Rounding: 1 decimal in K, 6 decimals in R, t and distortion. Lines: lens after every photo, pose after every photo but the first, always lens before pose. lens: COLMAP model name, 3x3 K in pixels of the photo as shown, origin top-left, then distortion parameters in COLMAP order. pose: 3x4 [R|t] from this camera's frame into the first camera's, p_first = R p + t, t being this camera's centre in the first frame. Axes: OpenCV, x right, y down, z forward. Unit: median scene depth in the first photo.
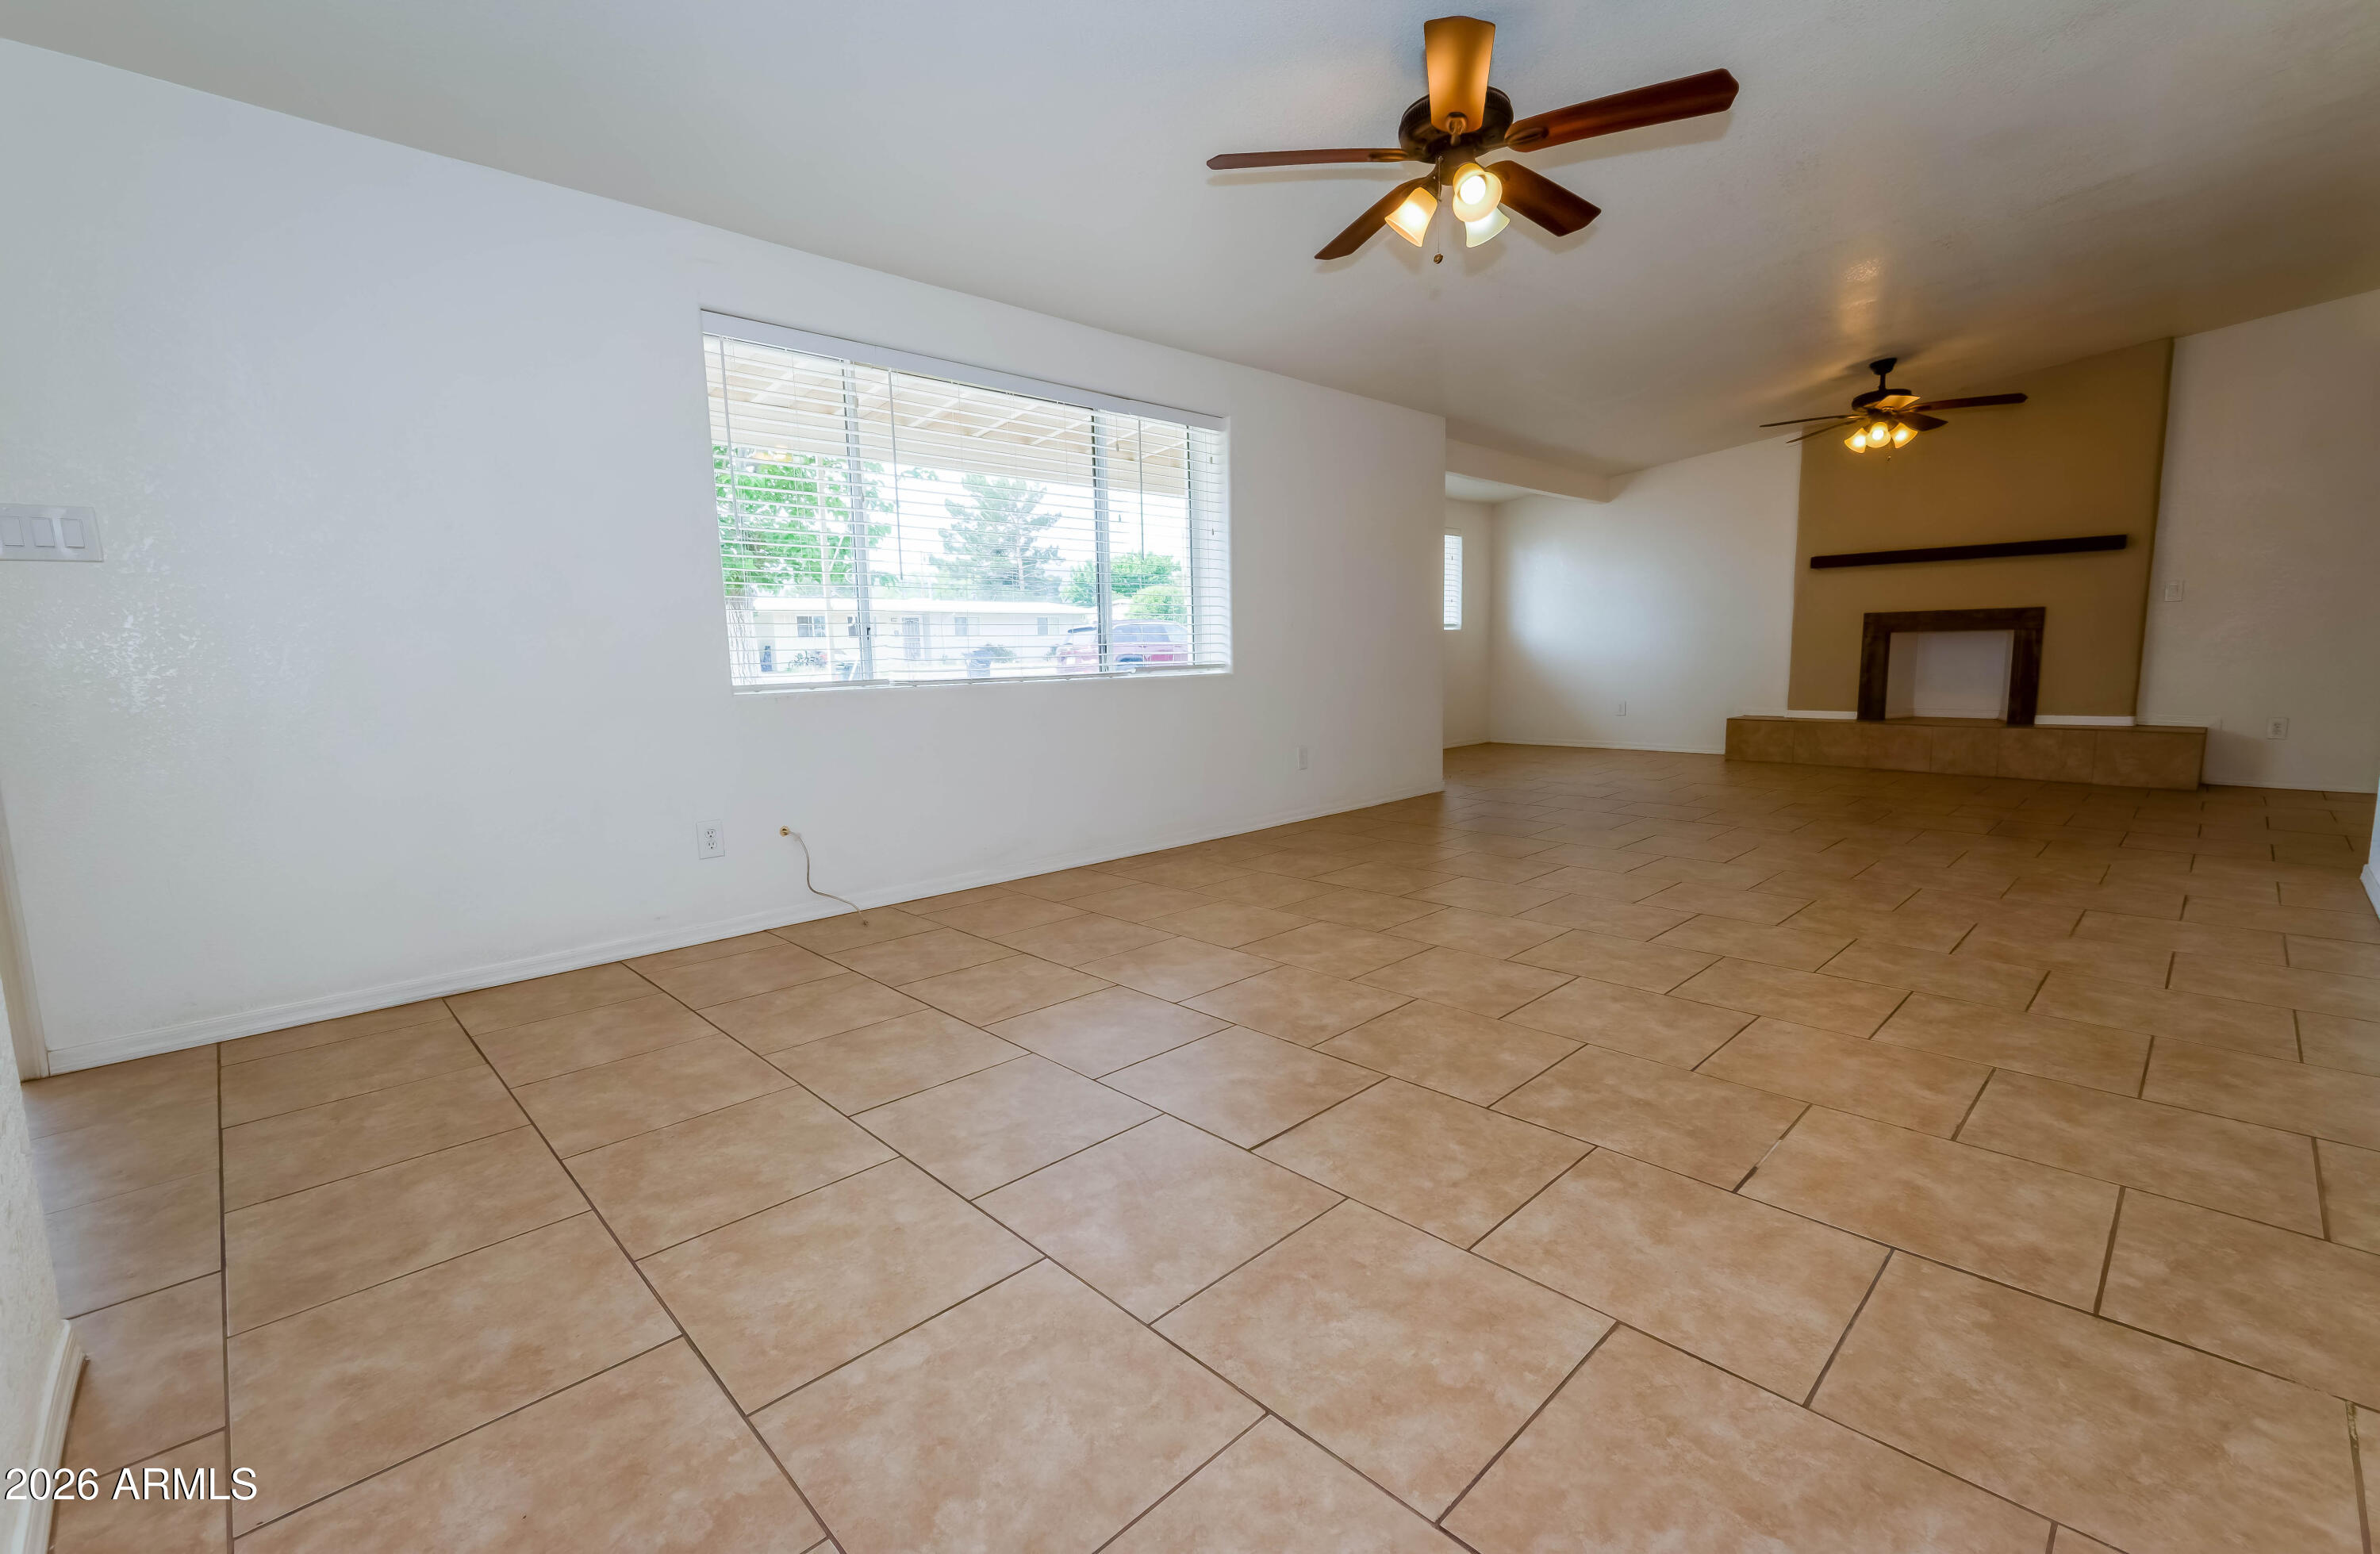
lens RADIAL K [[1016.8, 0, 1190.0], [0, 1016.8, 777.0], [0, 0, 1]] dist [0.002184, 0.000024]
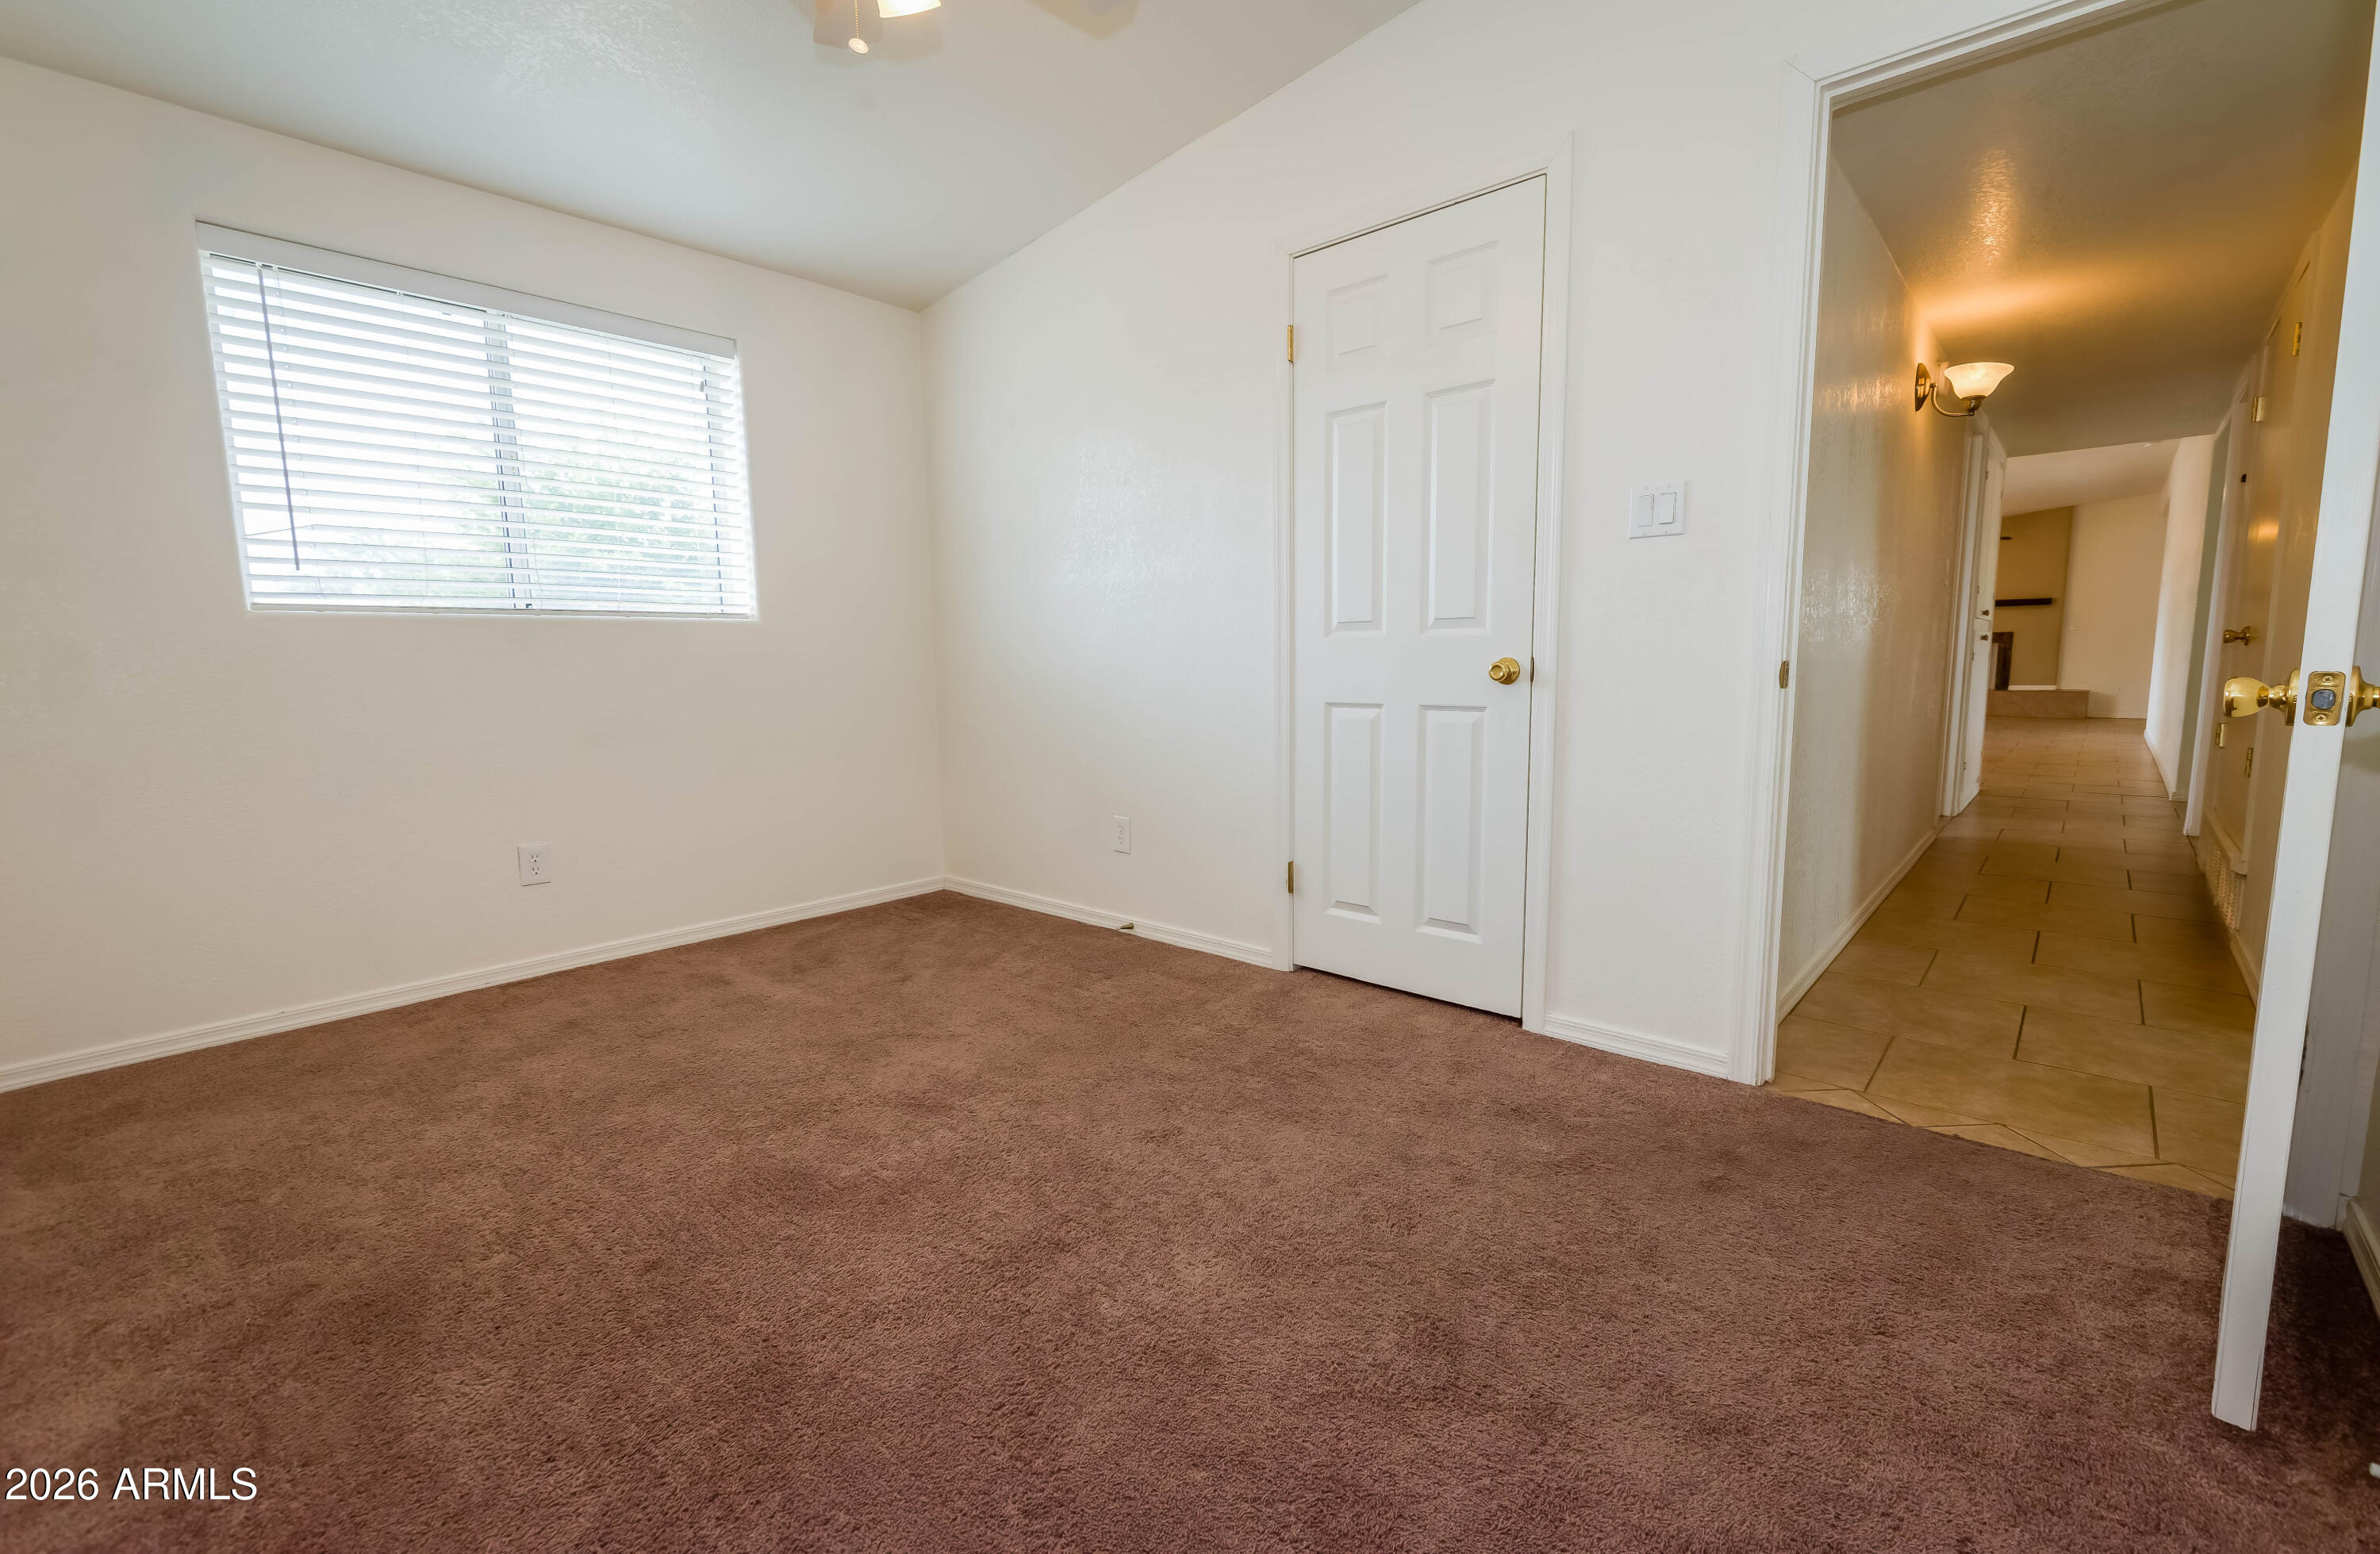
lens RADIAL K [[1005.8, 0, 1197.4], [0, 1005.8, 785.8], [0, 0, 1]] dist [0.001386, -0.001669]
pose [[0.997413, -0.002304, 0.071853, -1.582804], [0.002637, 0.999986, -0.004536, 0.245850], [-0.071842, 0.004714, 0.997405, -1.503316]]
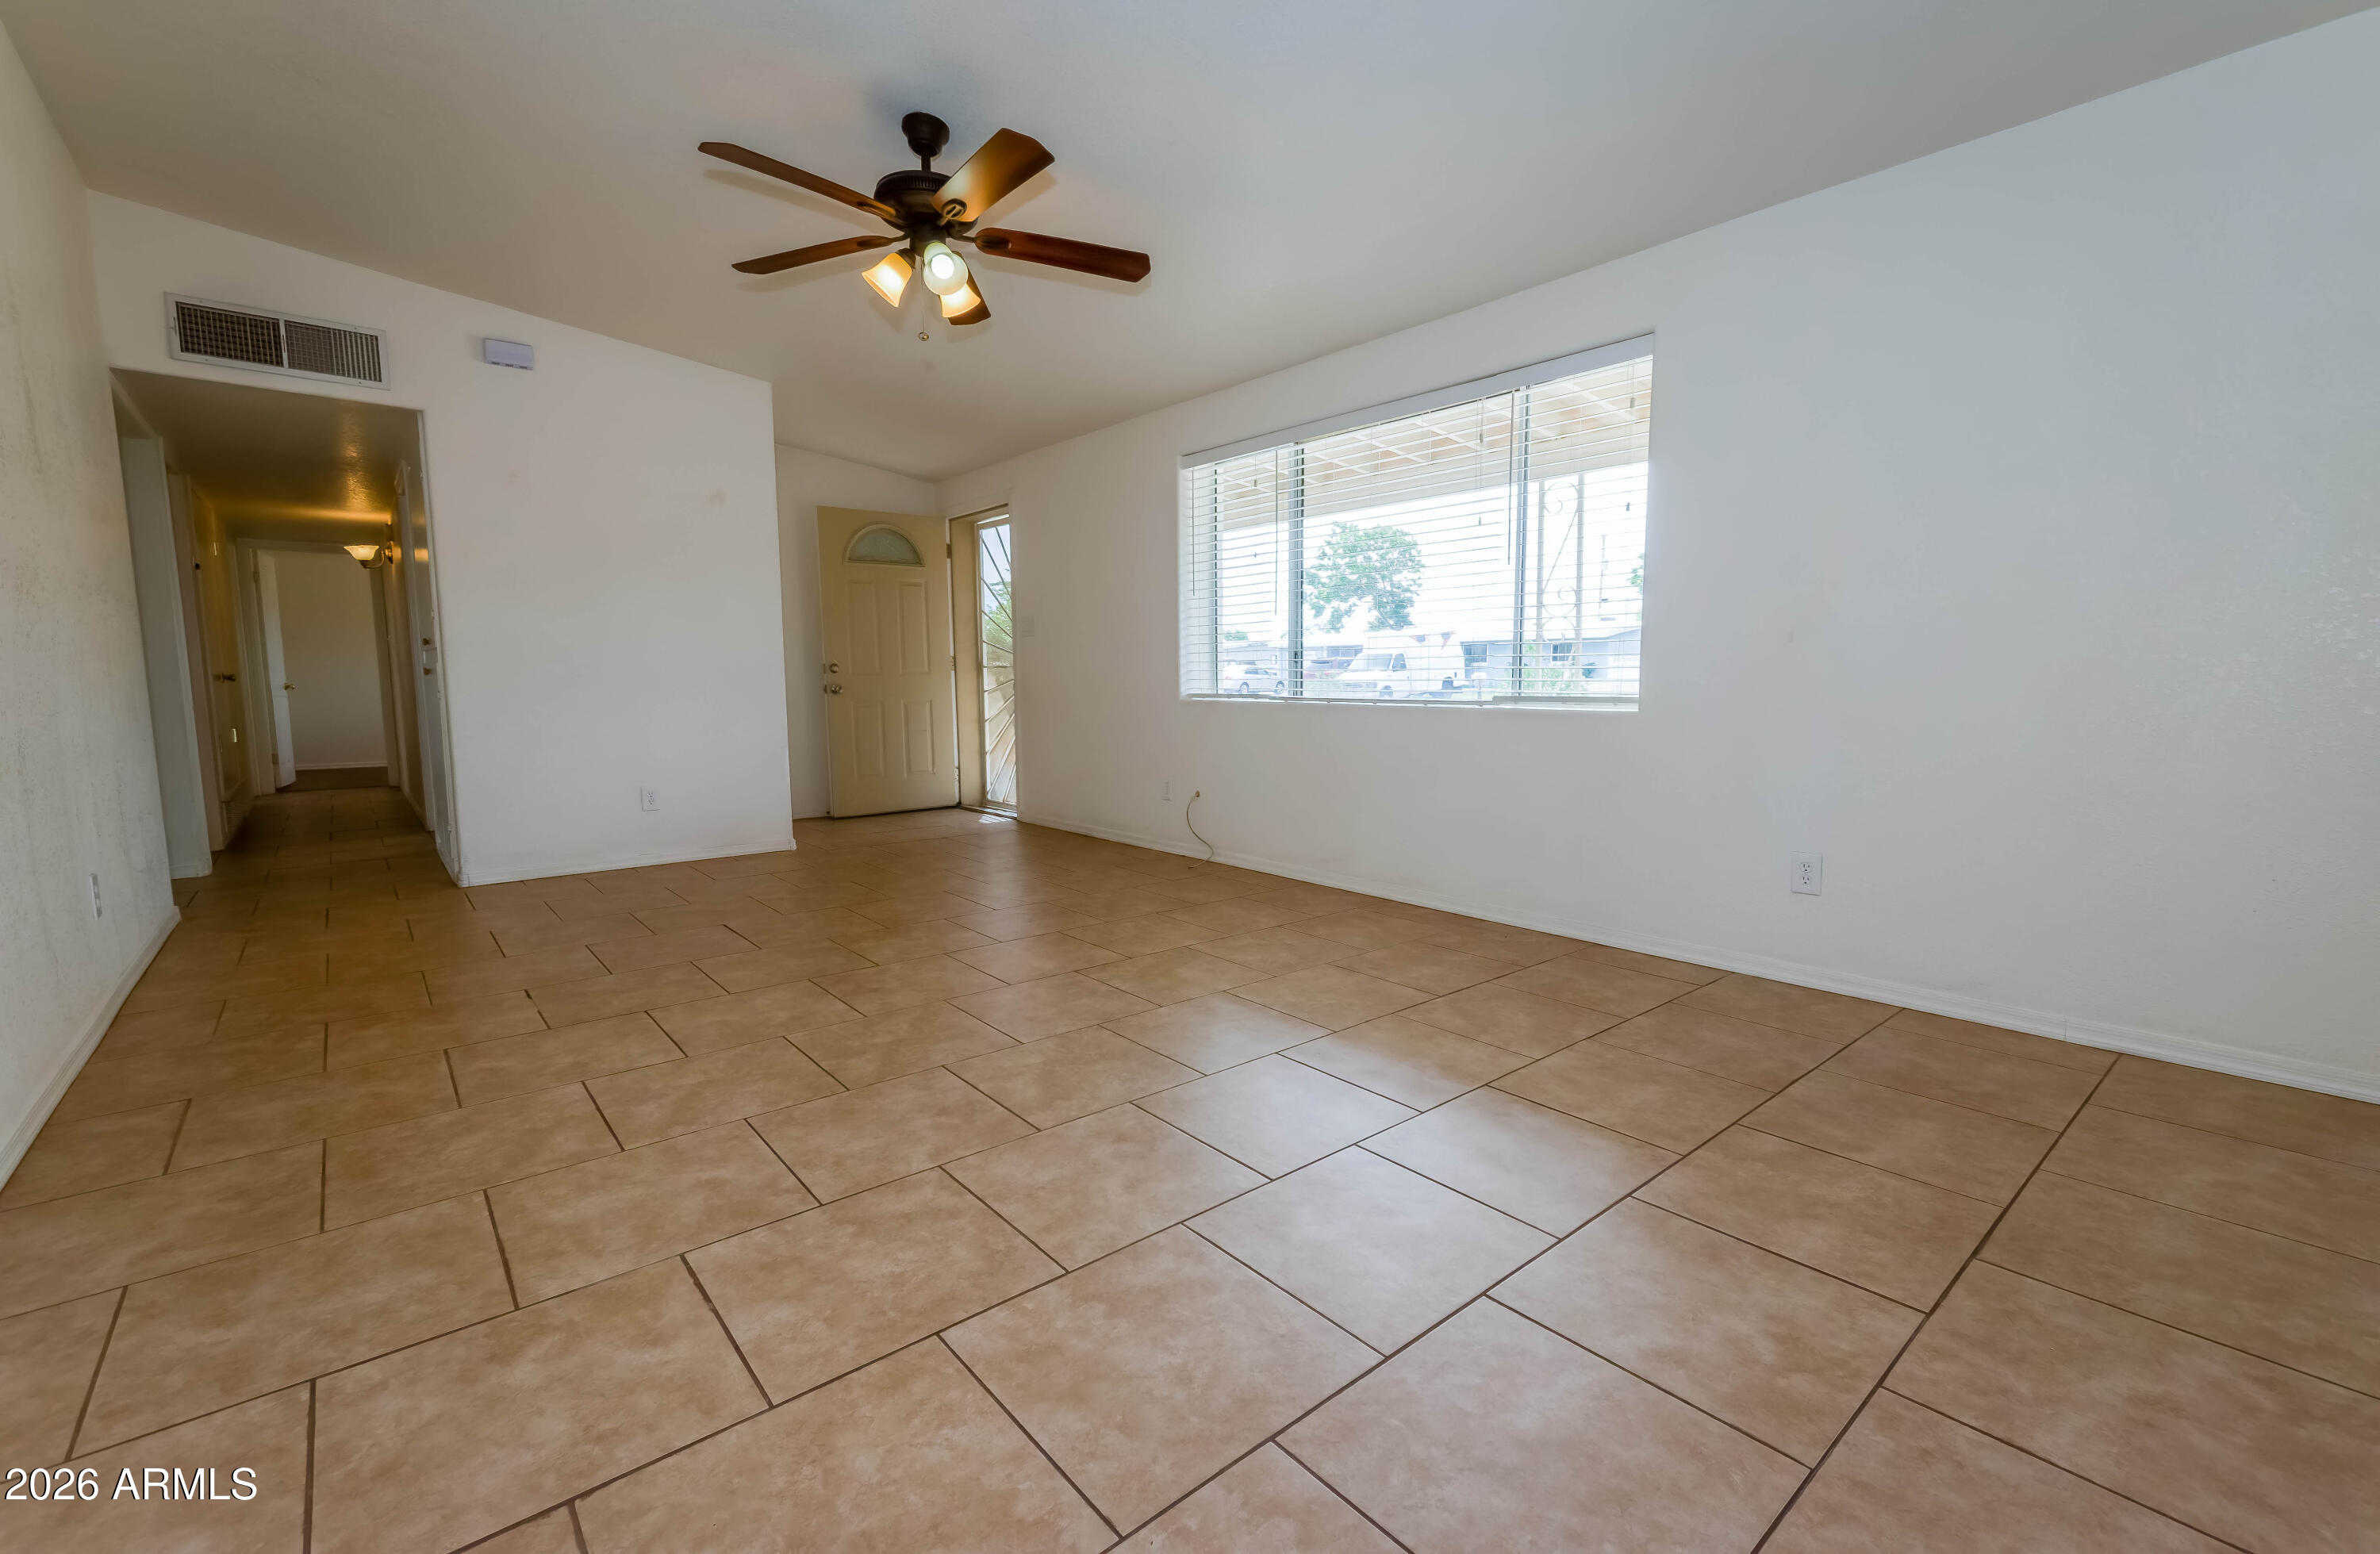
lens RADIAL K [[1005.8, 0, 1197.4], [0, 1005.8, 785.8], [0, 0, 1]] dist [0.001386, -0.001669]
pose [[-0.071065, 0.133284, -0.988527, 0.987648], [-0.116549, 0.983135, 0.140936, -0.153956], [0.990639, 0.125227, -0.054332, 1.018657]]
